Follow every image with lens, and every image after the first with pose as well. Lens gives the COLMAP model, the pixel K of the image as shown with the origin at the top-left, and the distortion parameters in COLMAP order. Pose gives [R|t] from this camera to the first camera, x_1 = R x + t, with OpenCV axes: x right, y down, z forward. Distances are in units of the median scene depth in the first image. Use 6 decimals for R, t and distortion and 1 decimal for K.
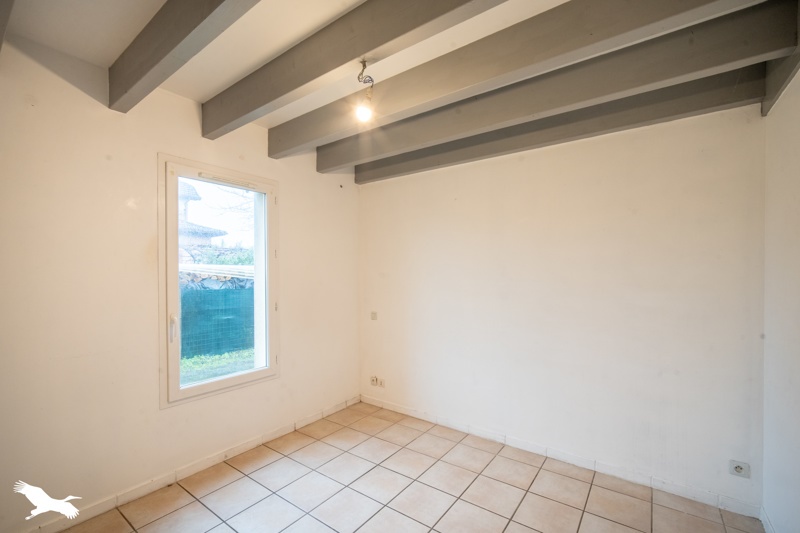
lens RADIAL K [[350.1, 0, 401.2], [0, 350.1, 270.2], [0, 0, 1]] dist [-0.003818, -0.000155]
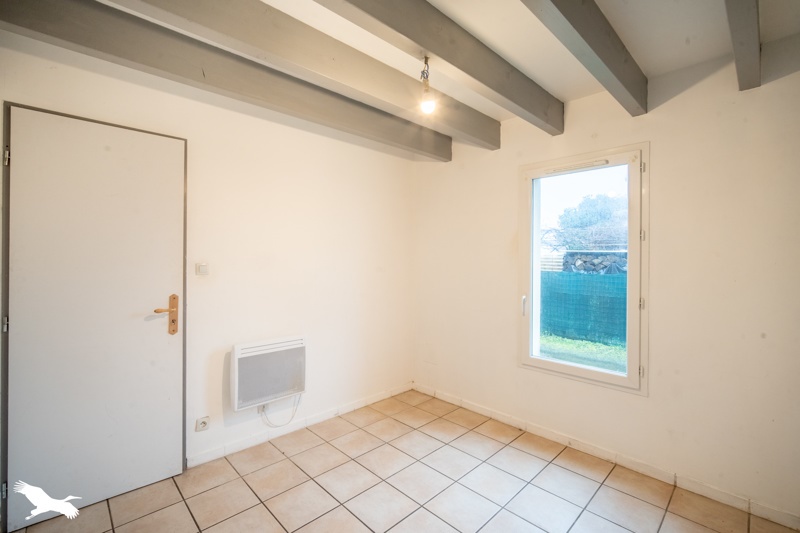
lens RADIAL K [[350.1, 0, 400.4], [0, 350.1, 261.8], [0, 0, 1]] dist [-0.003818, -0.000155]
pose [[-0.154667, 0.008066, -0.987934, 0.571813], [-0.000411, 0.999966, 0.008229, 0.002330], [0.987967, 0.001679, -0.154658, 0.682983]]
